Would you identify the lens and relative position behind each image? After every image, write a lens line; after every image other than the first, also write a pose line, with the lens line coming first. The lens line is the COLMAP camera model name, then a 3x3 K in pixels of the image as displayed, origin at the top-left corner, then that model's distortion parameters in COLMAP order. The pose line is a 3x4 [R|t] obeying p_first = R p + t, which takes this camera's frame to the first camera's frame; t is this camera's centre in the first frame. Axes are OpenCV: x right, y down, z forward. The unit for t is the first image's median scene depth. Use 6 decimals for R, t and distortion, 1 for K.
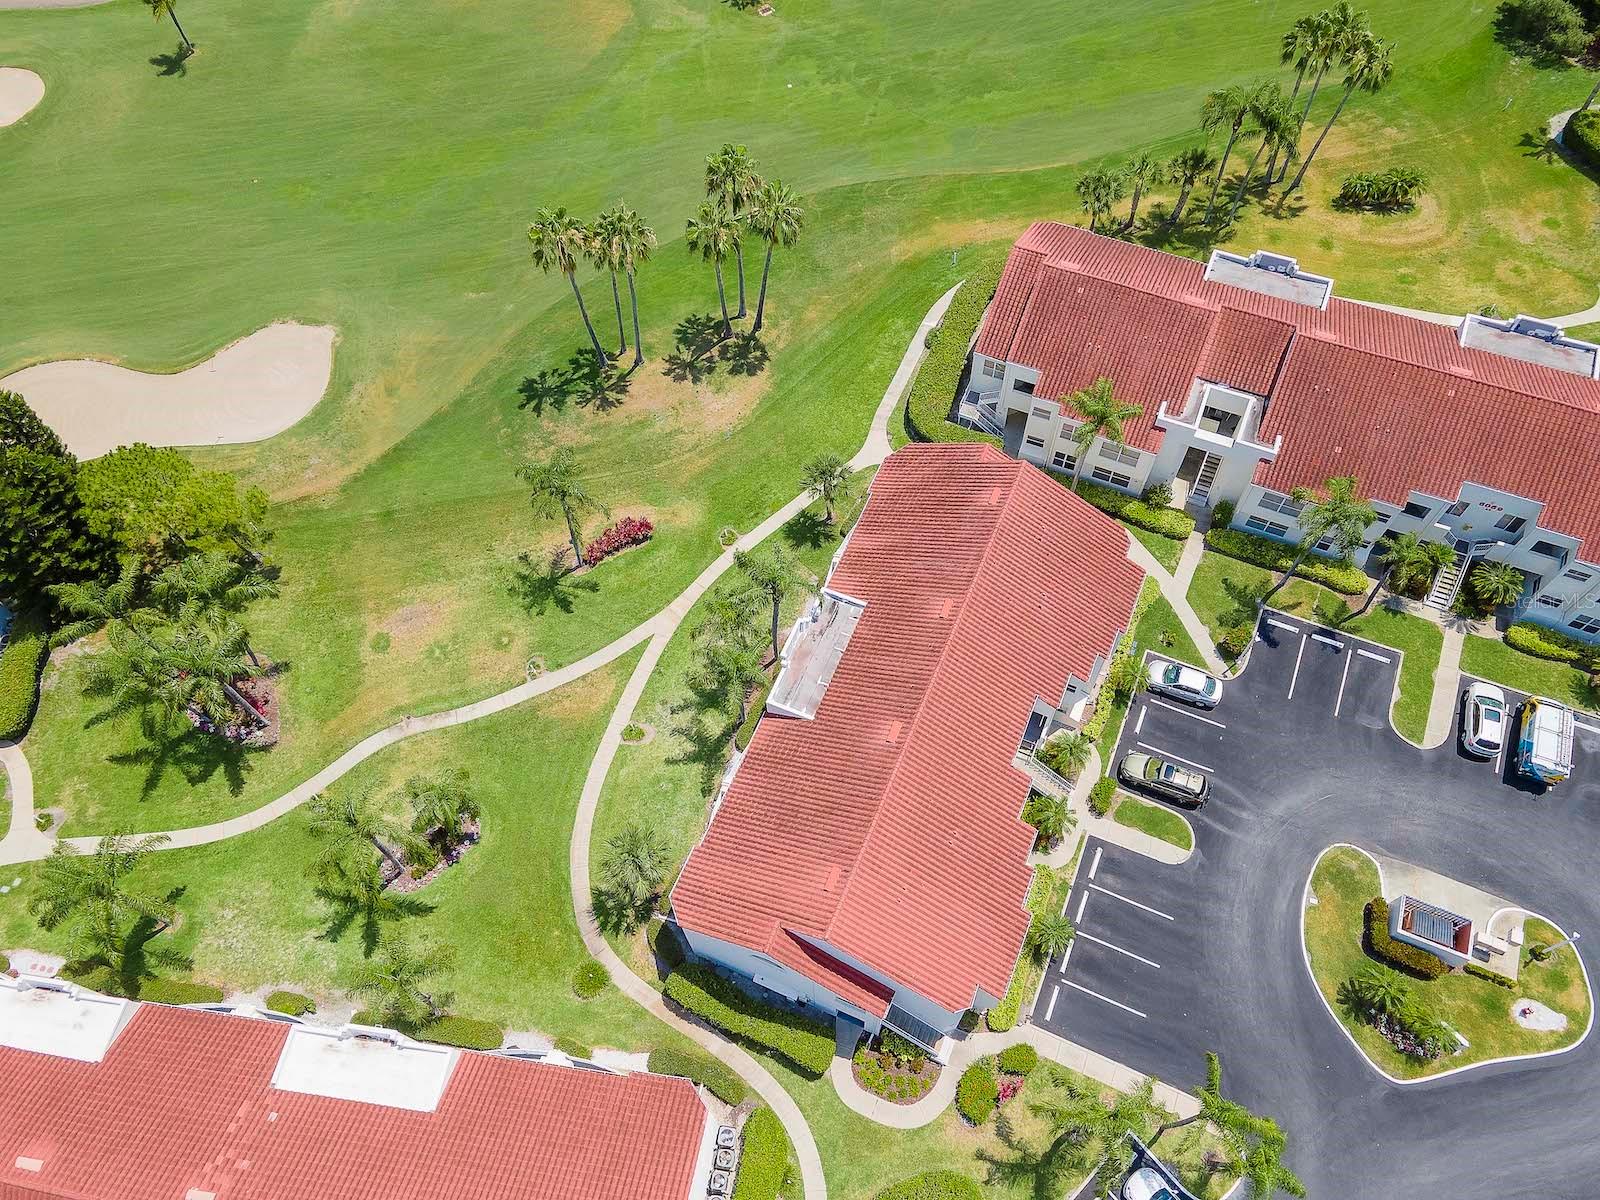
lens RADIAL K [[1158.1, 0, 806.4], [0, 1158.1, 592.2], [0, 0, 1]] dist [0.037832, 0.024318]
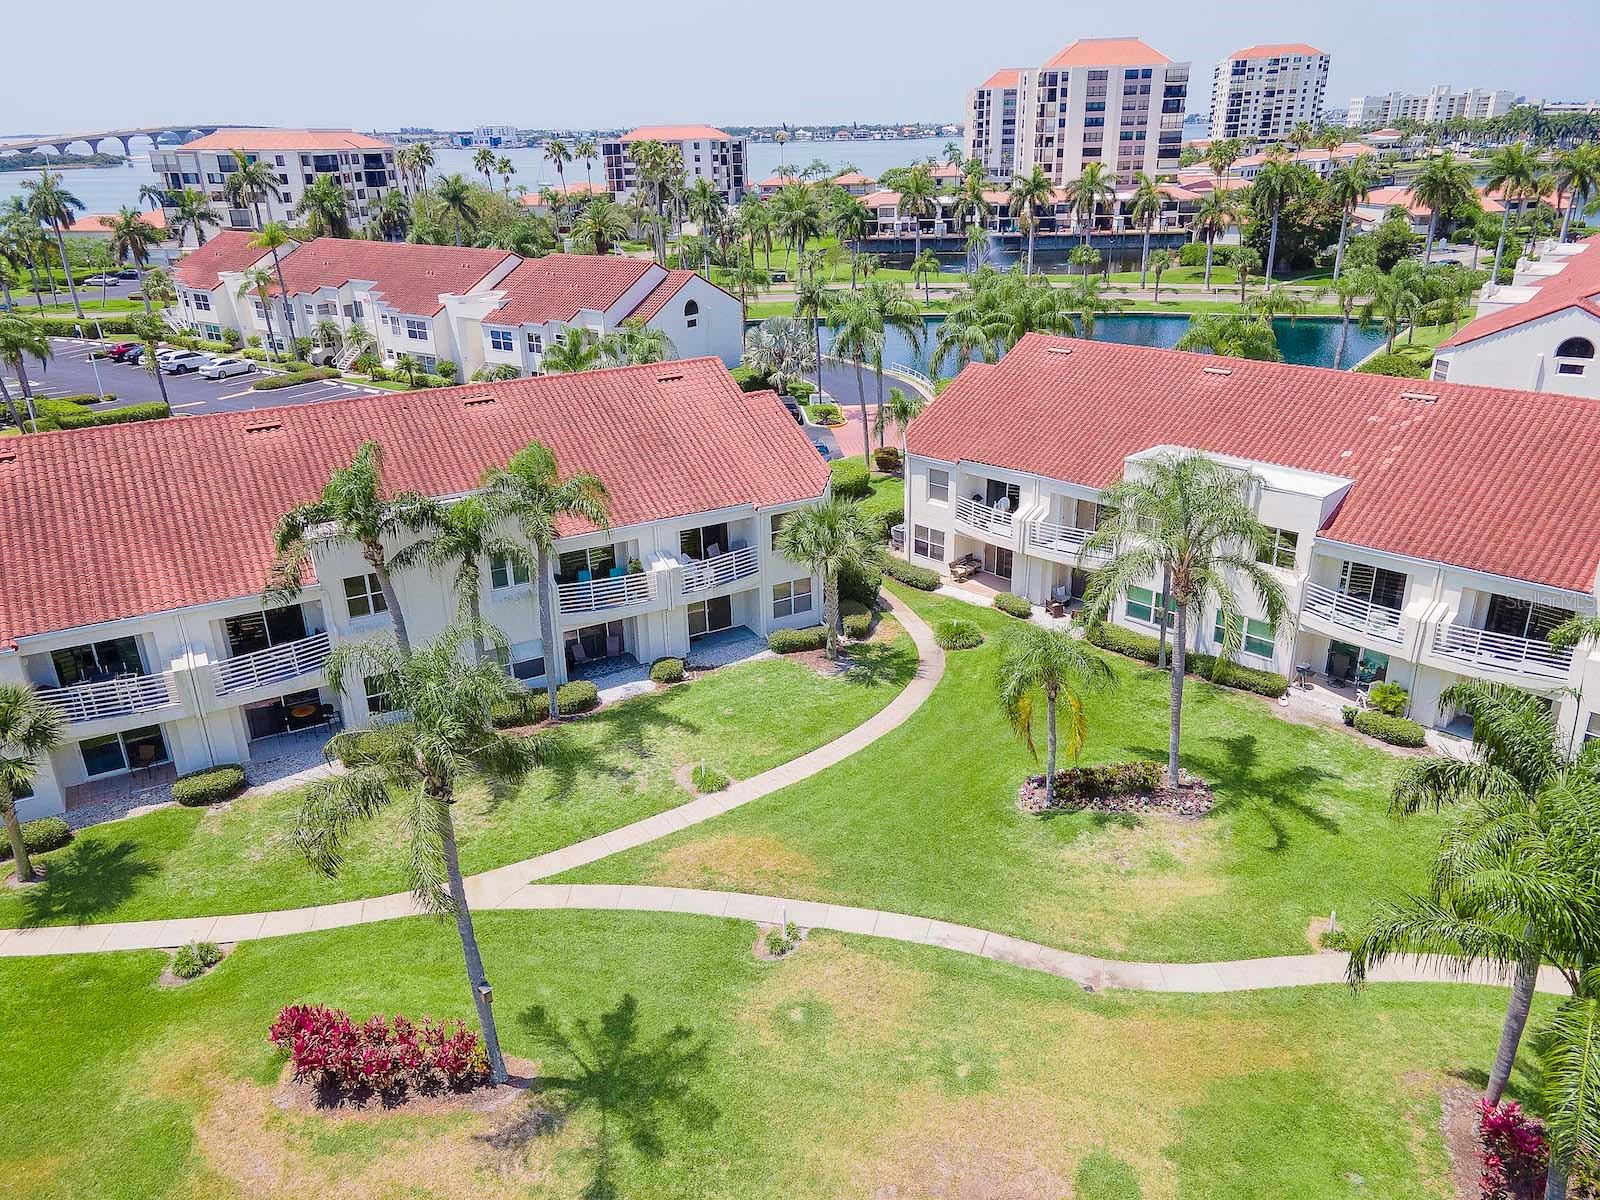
lens RADIAL K [[1158.1, 0, 807.6], [0, 1158.1, 594.3], [0, 0, 1]] dist [0.037832, 0.024318]
pose [[-0.799537, -0.186684, 0.570867, -0.468653], [0.539763, 0.193543, 0.819266, -0.306243], [-0.263431, 0.963167, -0.053980, 0.911018]]
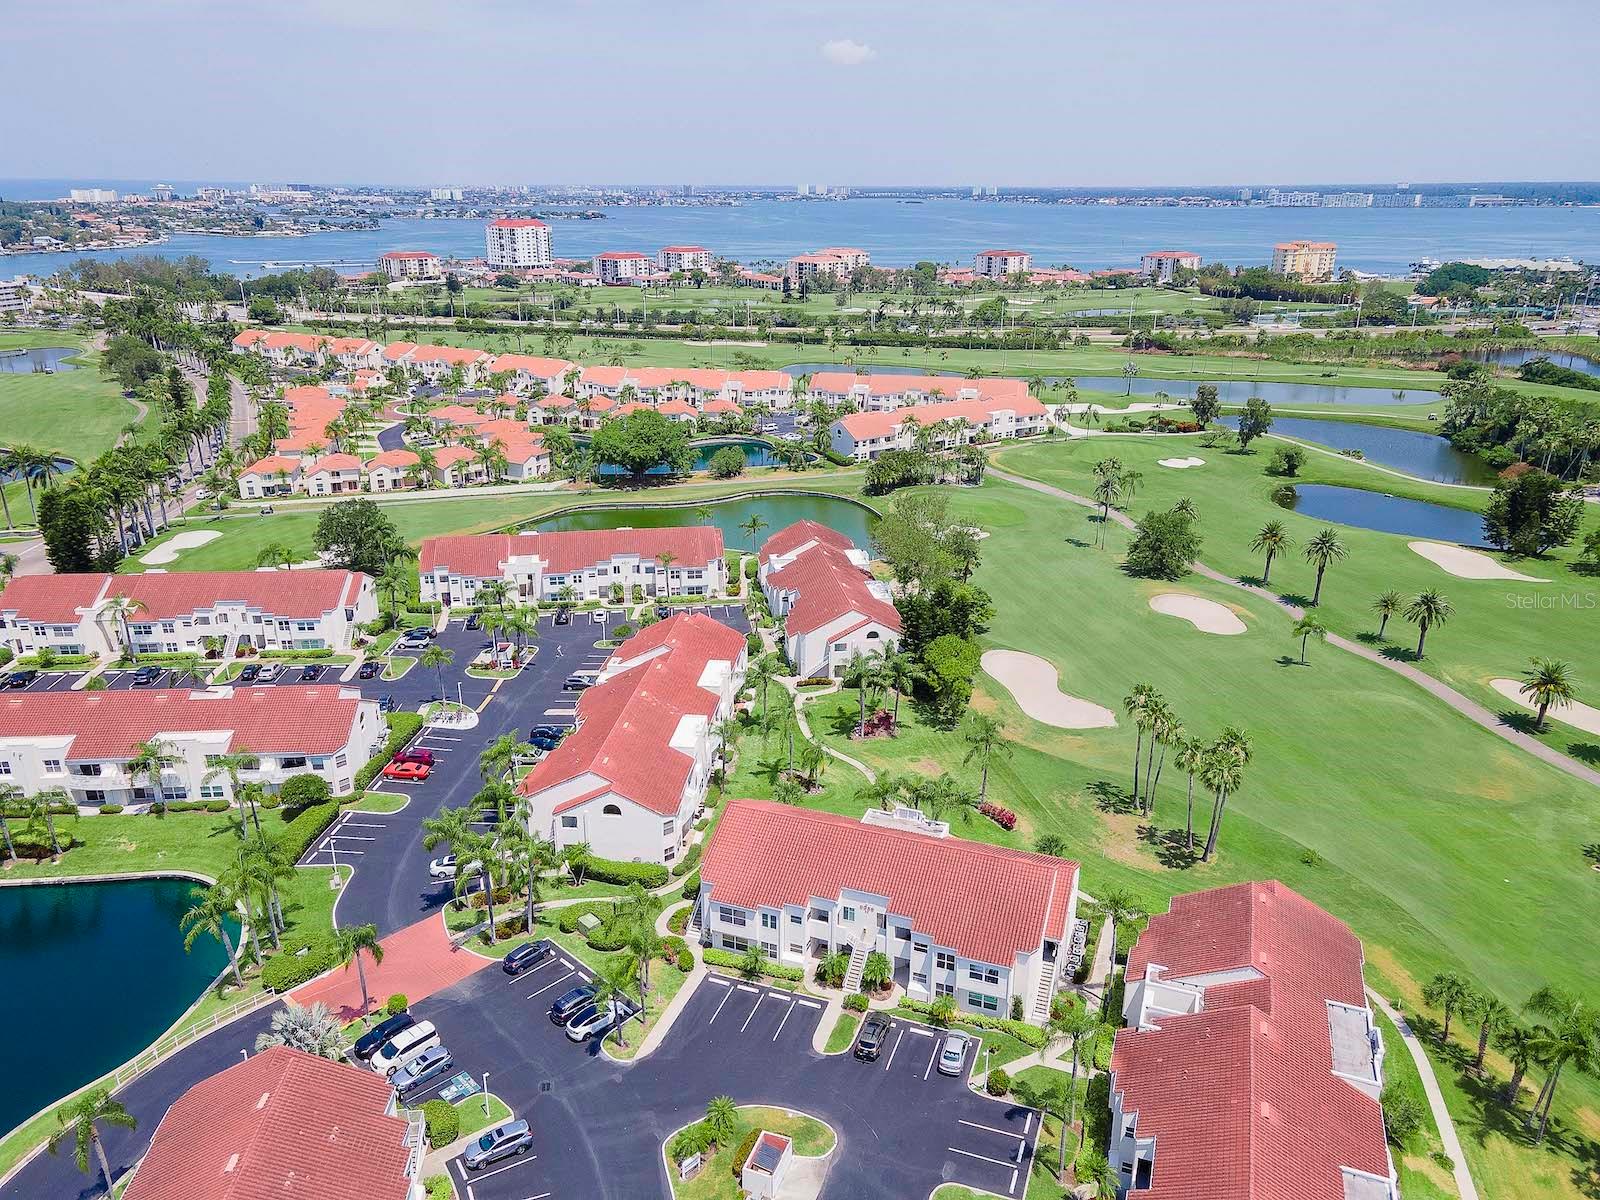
lens RADIAL K [[1158.1, 0, 808.5], [0, 1158.1, 592.2], [0, 0, 1]] dist [0.037832, 0.024318]
pose [[0.053734, 0.354816, -0.933391, 1.299543], [-0.867855, 0.478933, 0.132099, -0.188319], [0.493903, 0.802950, 0.333664, 0.086086]]
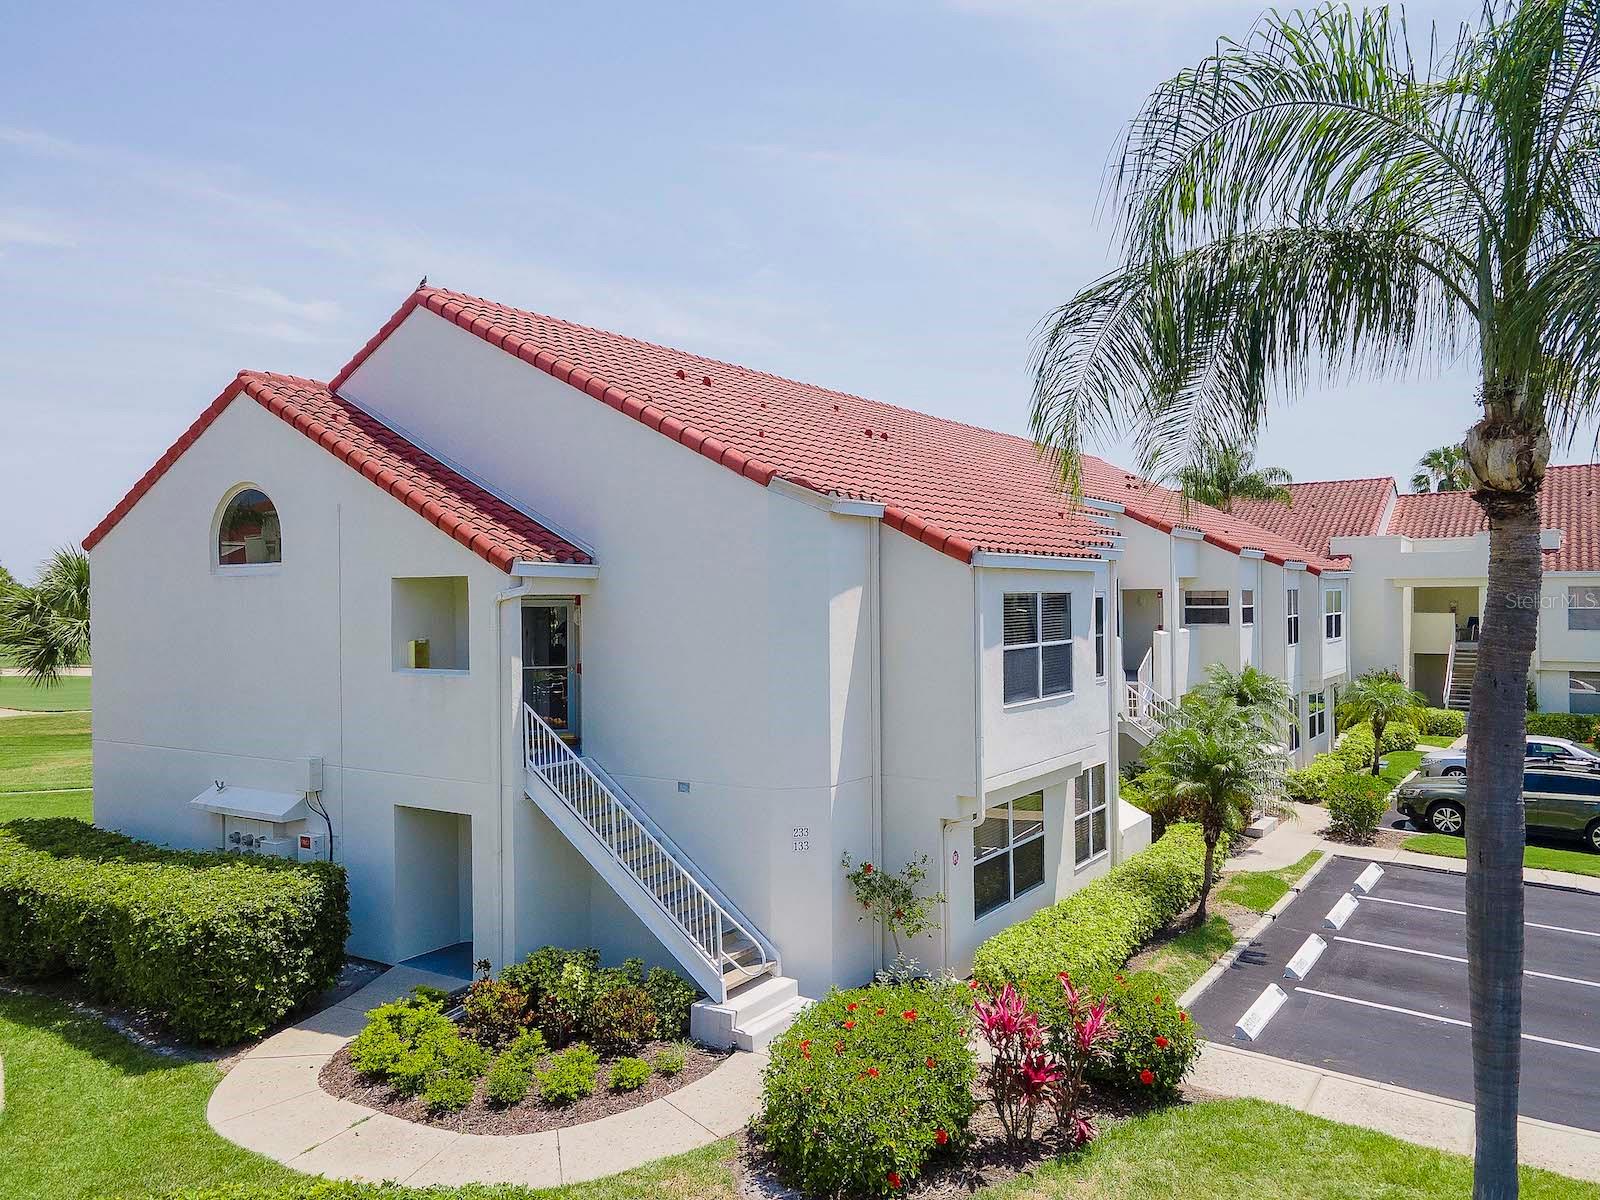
lens RADIAL K [[1158.1, 0, 804.9], [0, 1158.1, 602.4], [0, 0, 1]] dist [0.037832, 0.024318]
pose [[0.982046, 0.012802, -0.188205, 0.140144], [-0.168842, 0.504590, -0.846688, 0.452350], [0.084127, 0.863264, 0.497693, 0.687598]]
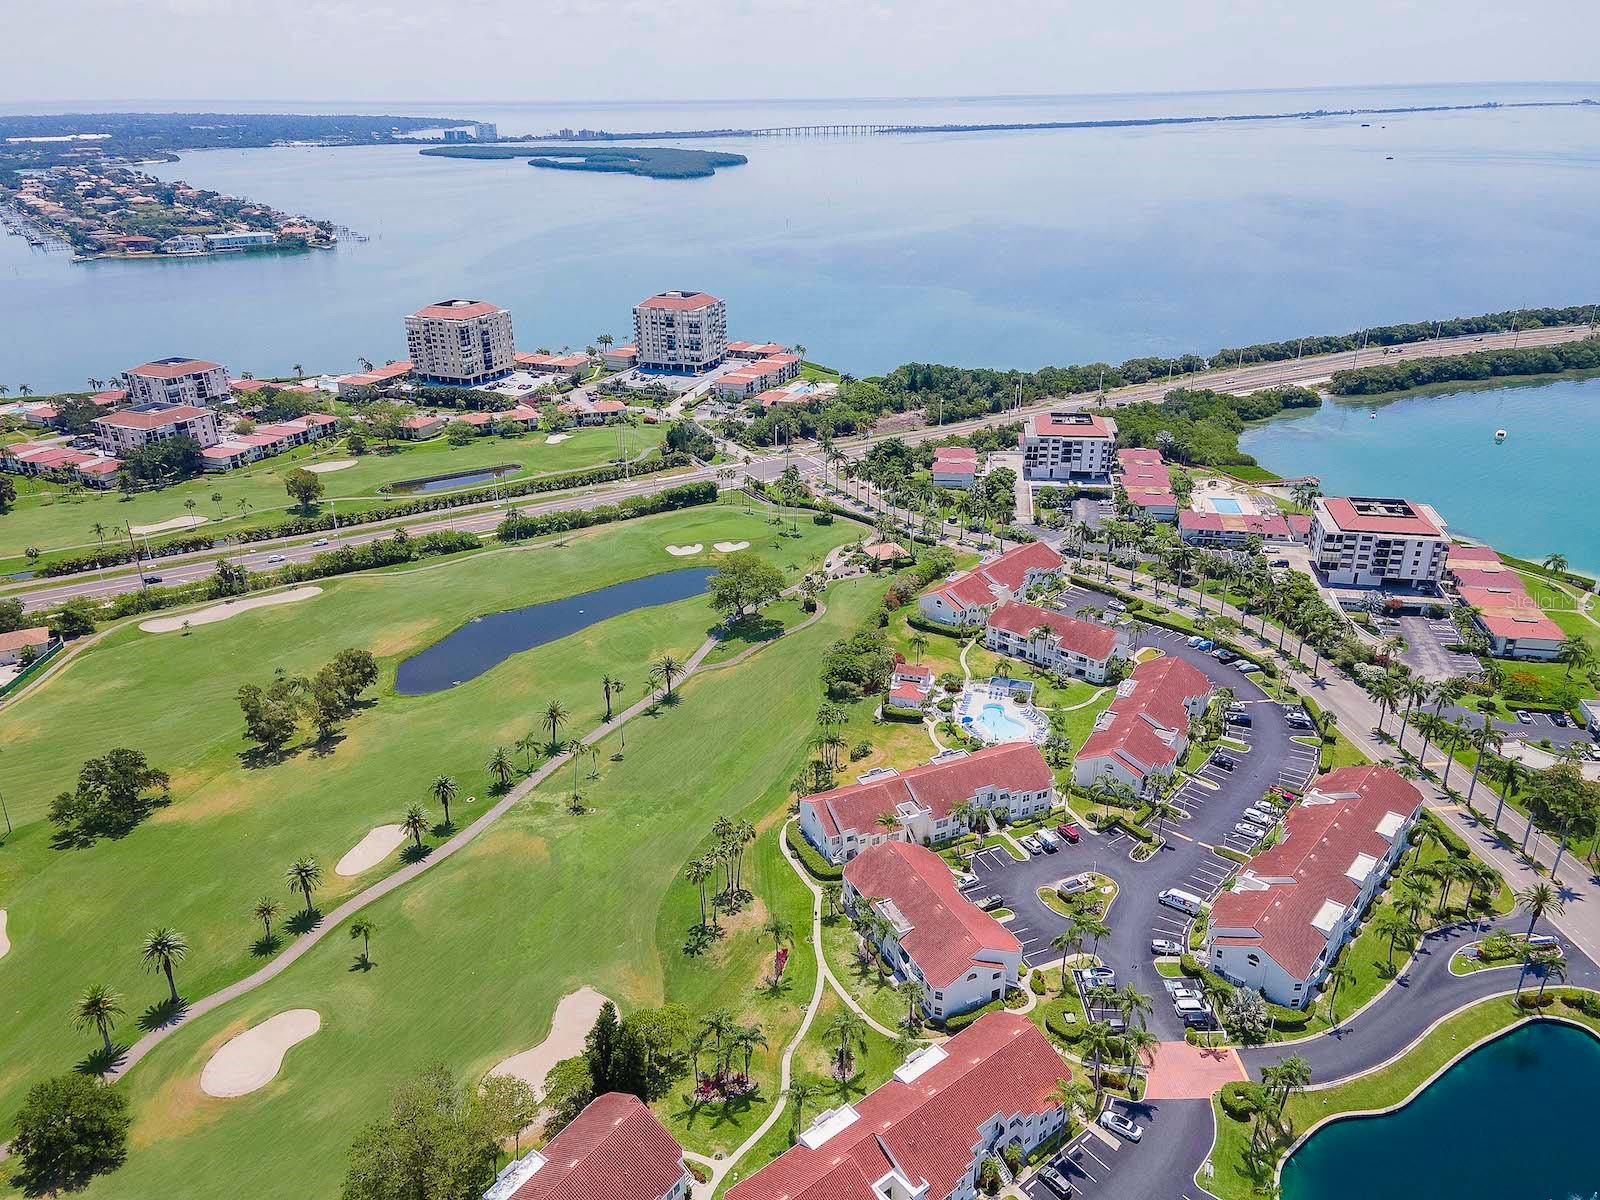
lens RADIAL K [[1158.1, 0, 807.4], [0, 1158.1, 600.3], [0, 0, 1]] dist [0.037832, 0.024318]
pose [[0.668440, -0.283655, 0.687552, -1.670649], [0.643039, 0.684932, -0.342591, 0.322886], [-0.373749, 0.671125, 0.640237, -1.127272]]
